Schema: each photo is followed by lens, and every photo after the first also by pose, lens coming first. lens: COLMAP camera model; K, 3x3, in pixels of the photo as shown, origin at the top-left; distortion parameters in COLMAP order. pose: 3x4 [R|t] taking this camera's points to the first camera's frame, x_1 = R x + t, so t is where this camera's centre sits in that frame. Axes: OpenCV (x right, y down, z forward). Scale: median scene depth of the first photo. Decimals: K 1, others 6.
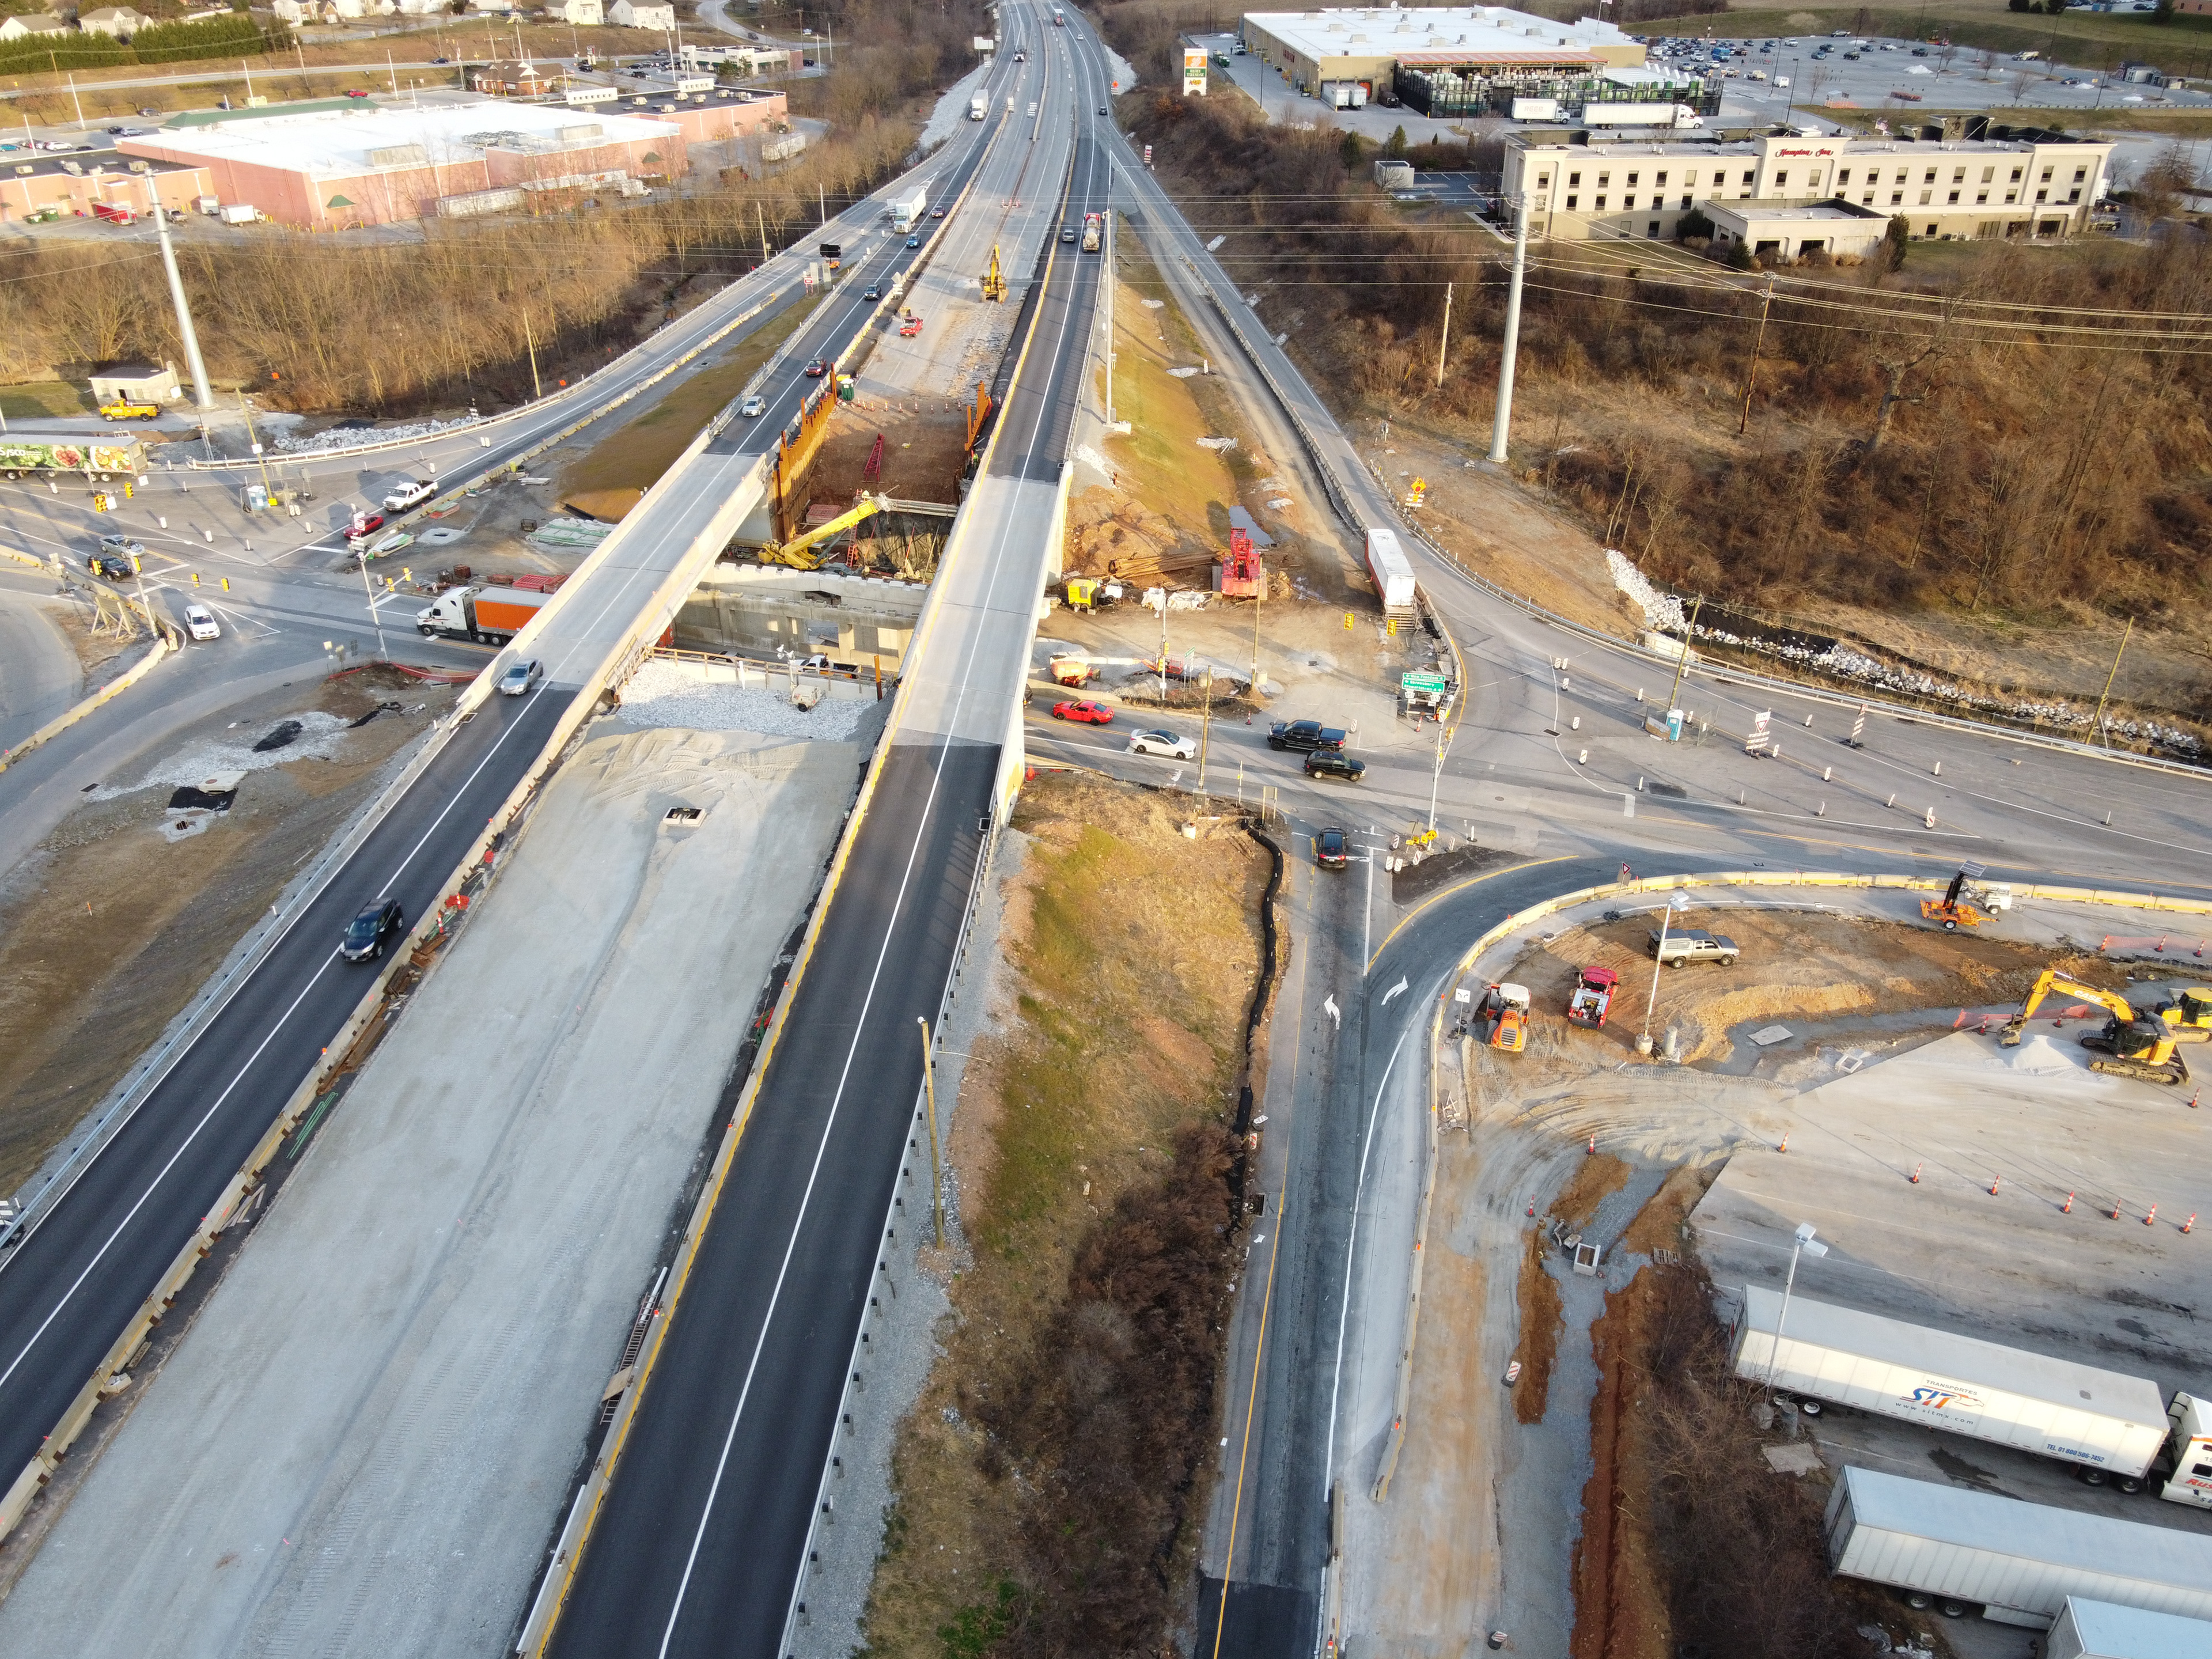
lens RADIAL K [[1688.9, 0, 1103.7], [0, 1688.9, 824.3], [0, 0, 1]] dist [0.008737, 0.010307]
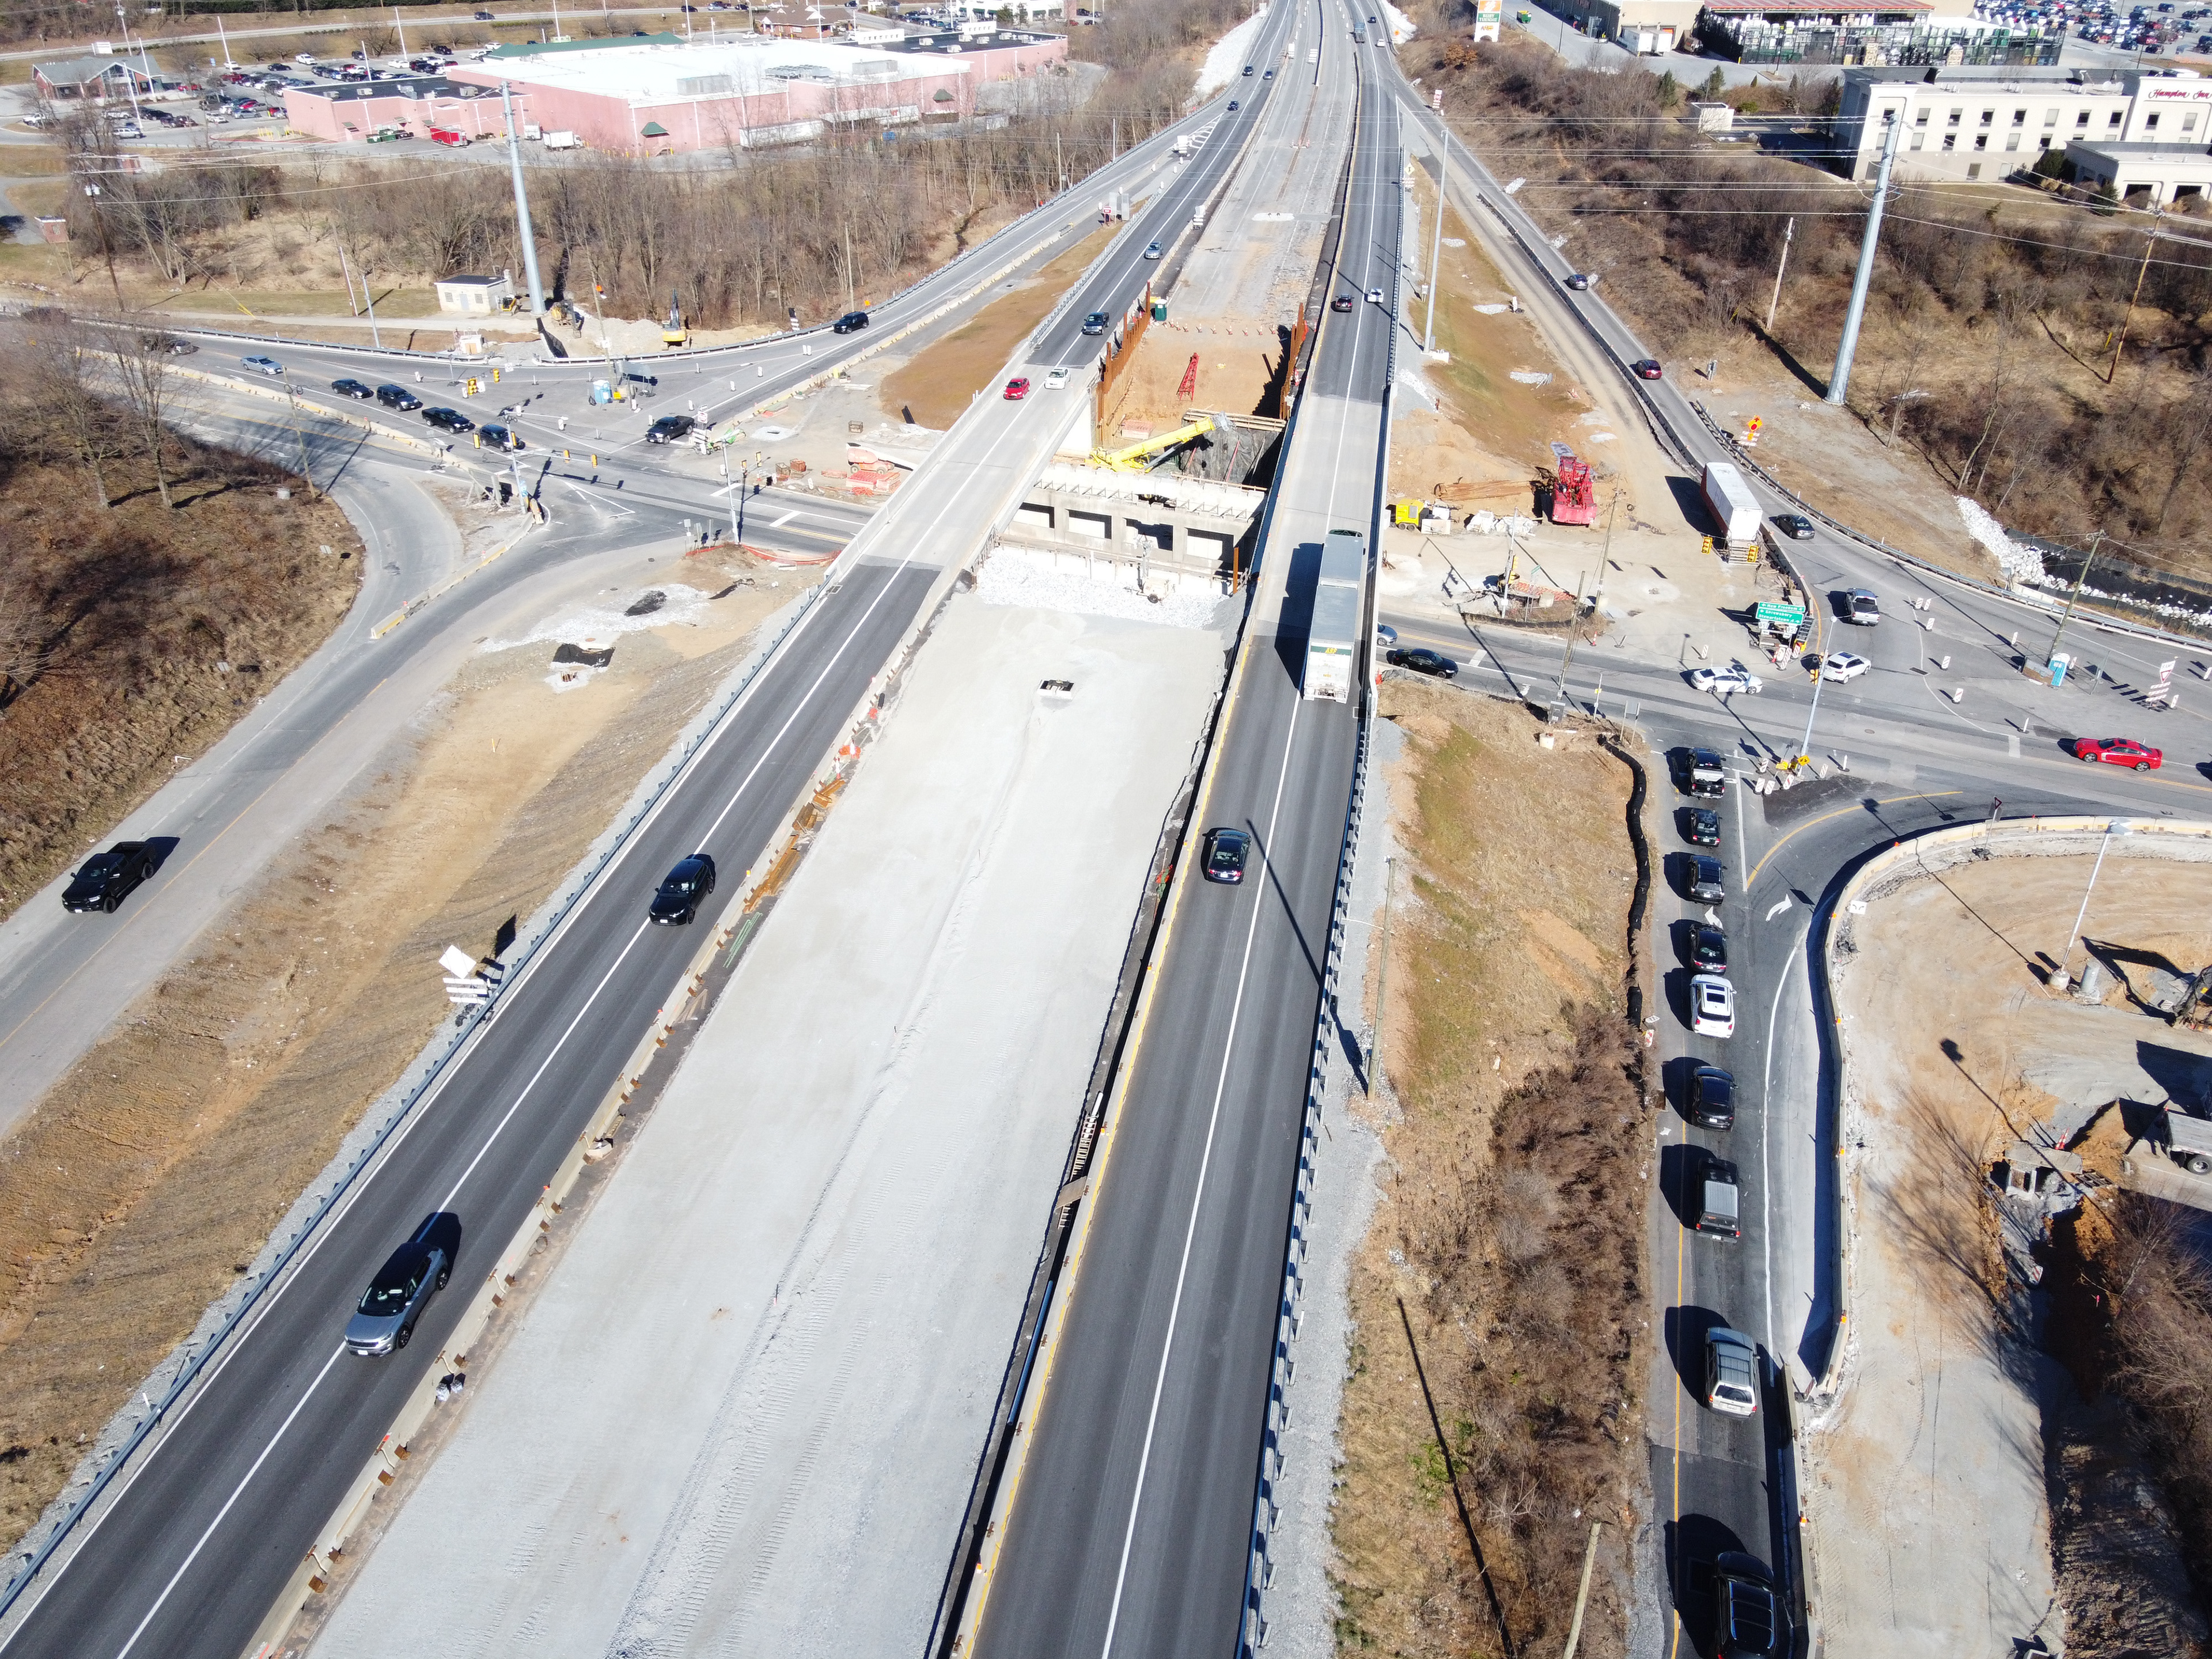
lens RADIAL K [[1688.9, 0, 1103.7], [0, 1688.9, 824.3], [0, 0, 1]] dist [0.008737, 0.010307]
pose [[0.991963, 0.063515, -0.109429, -0.061021], [-0.061902, 0.997919, 0.018075, 0.032598], [0.110349, -0.011156, 0.993830, 0.000266]]
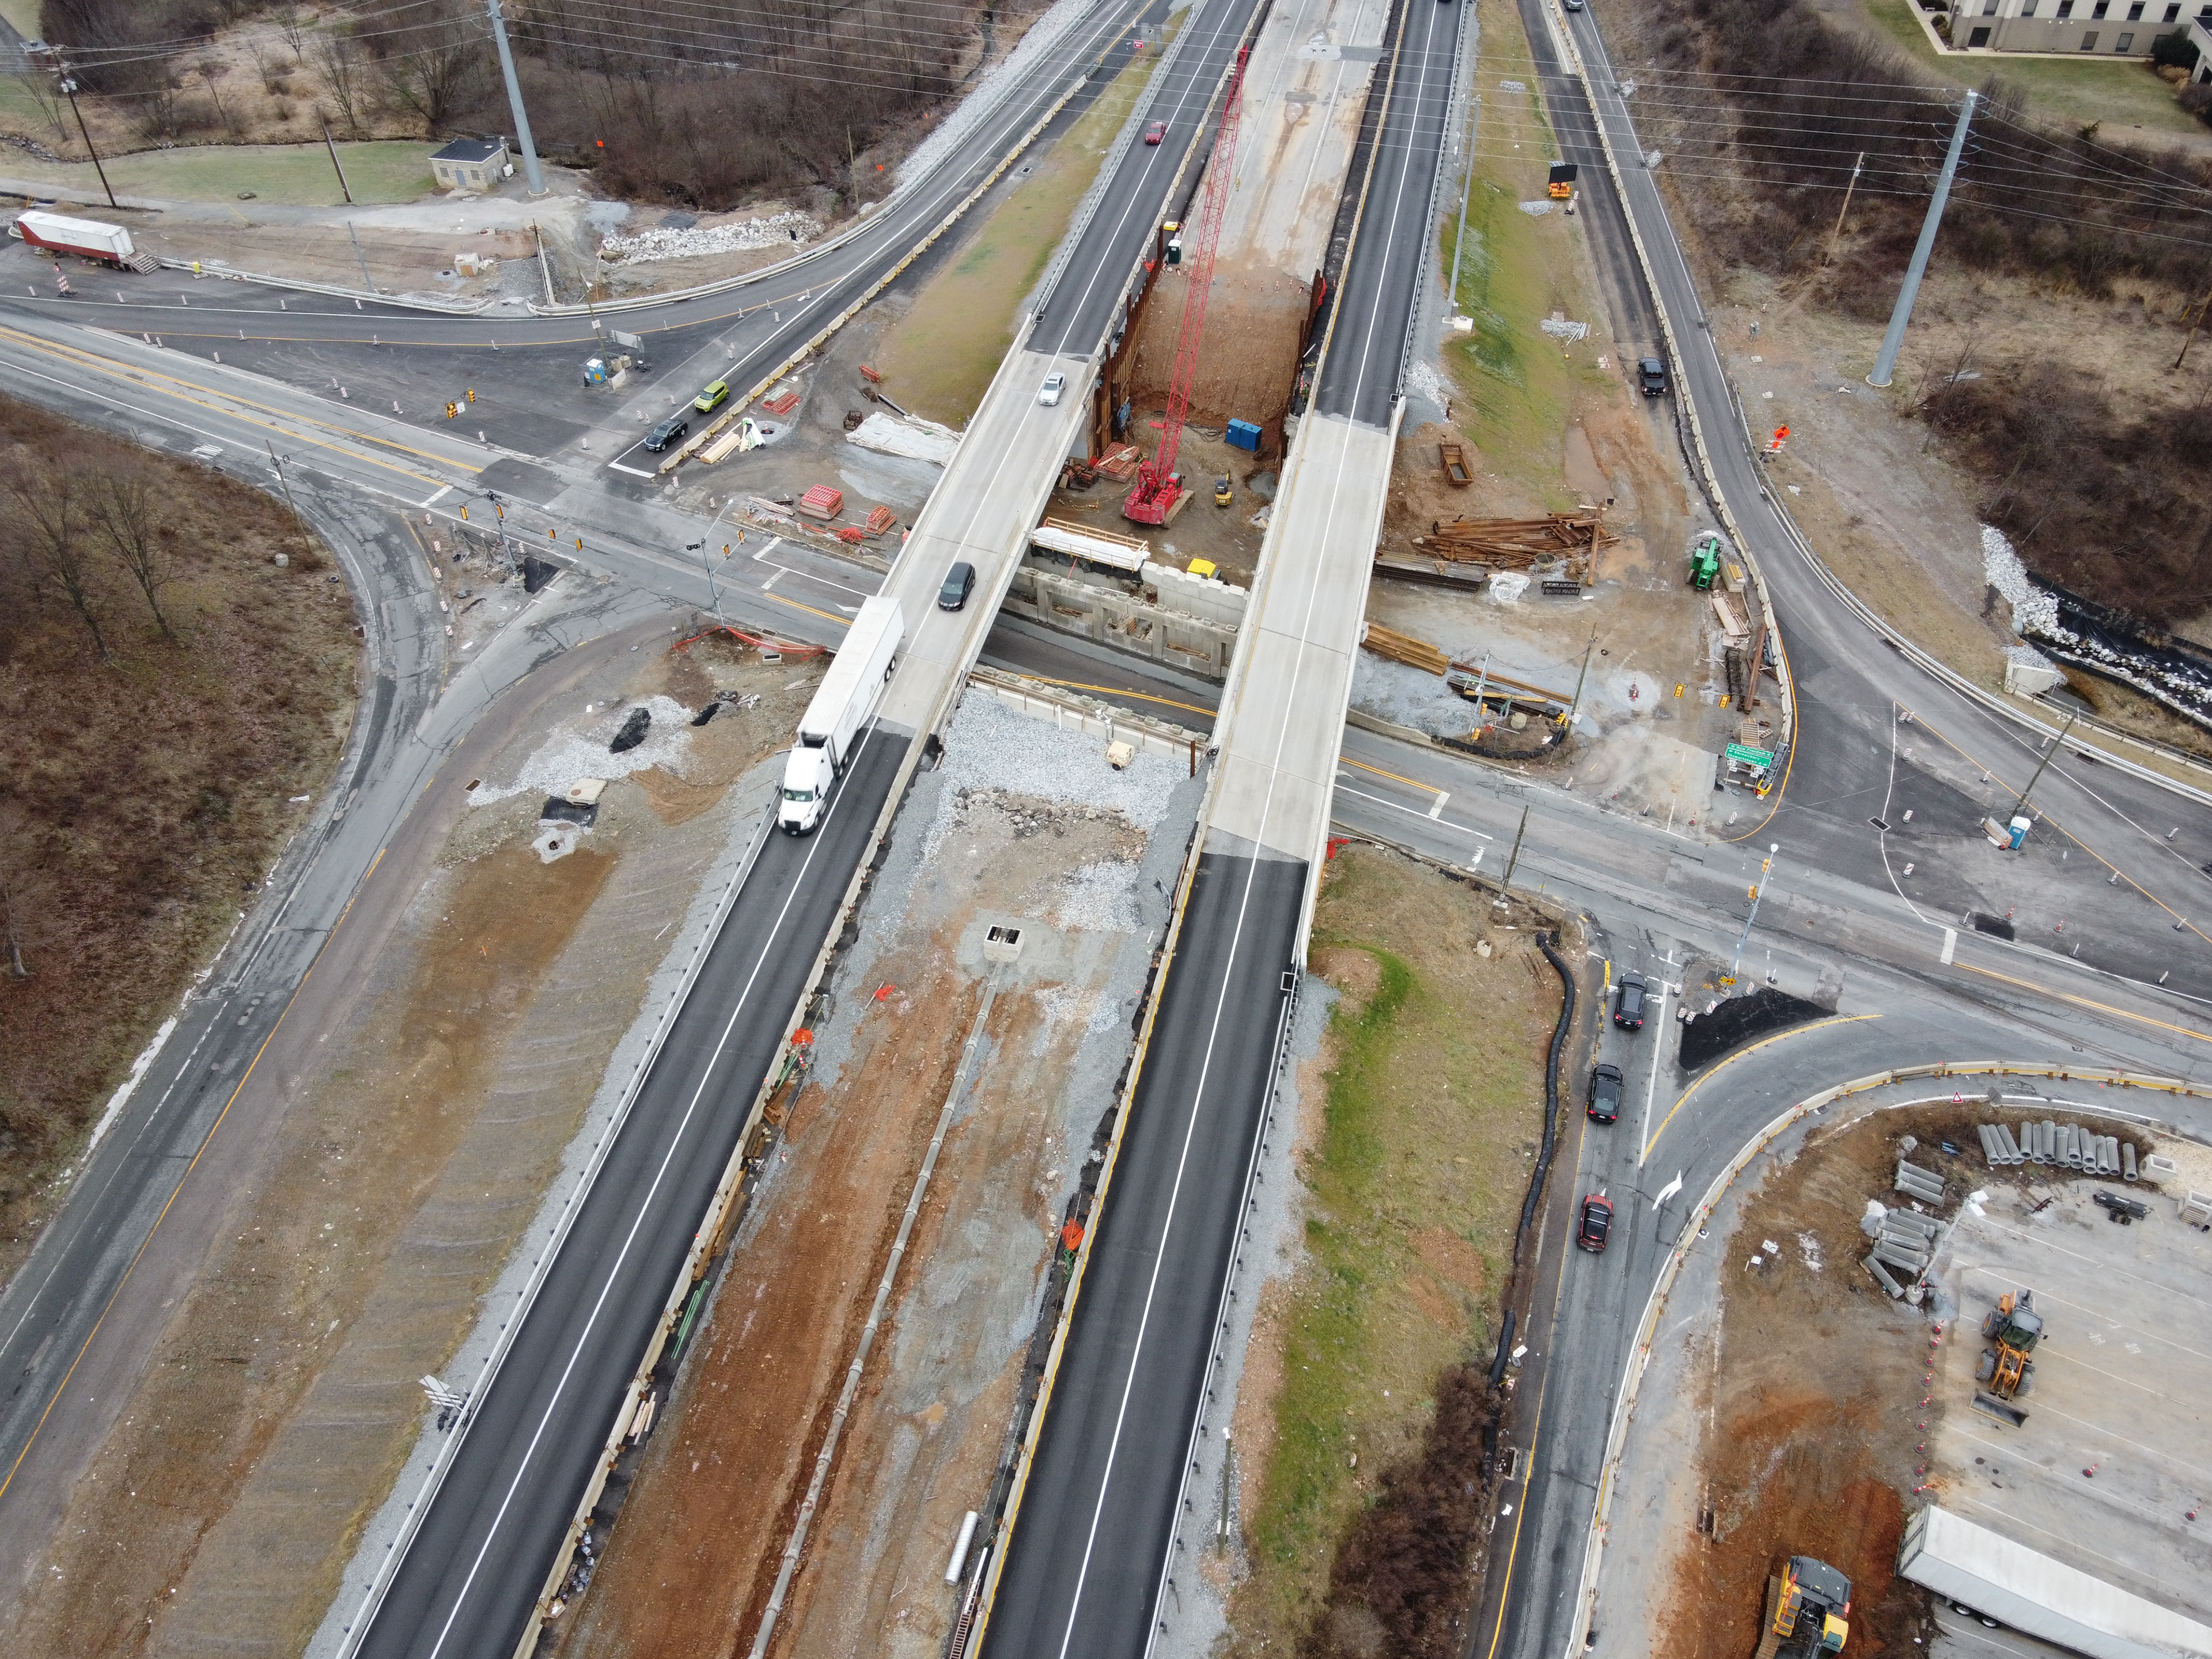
lens RADIAL K [[1688.9, 0, 1103.7], [0, 1688.9, 824.3], [0, 0, 1]] dist [0.008737, 0.010307]
pose [[0.984809, 0.109925, -0.134420, -0.030092], [-0.072640, 0.963922, 0.256083, -0.202298], [0.157720, -0.242428, 0.957263, 0.007275]]
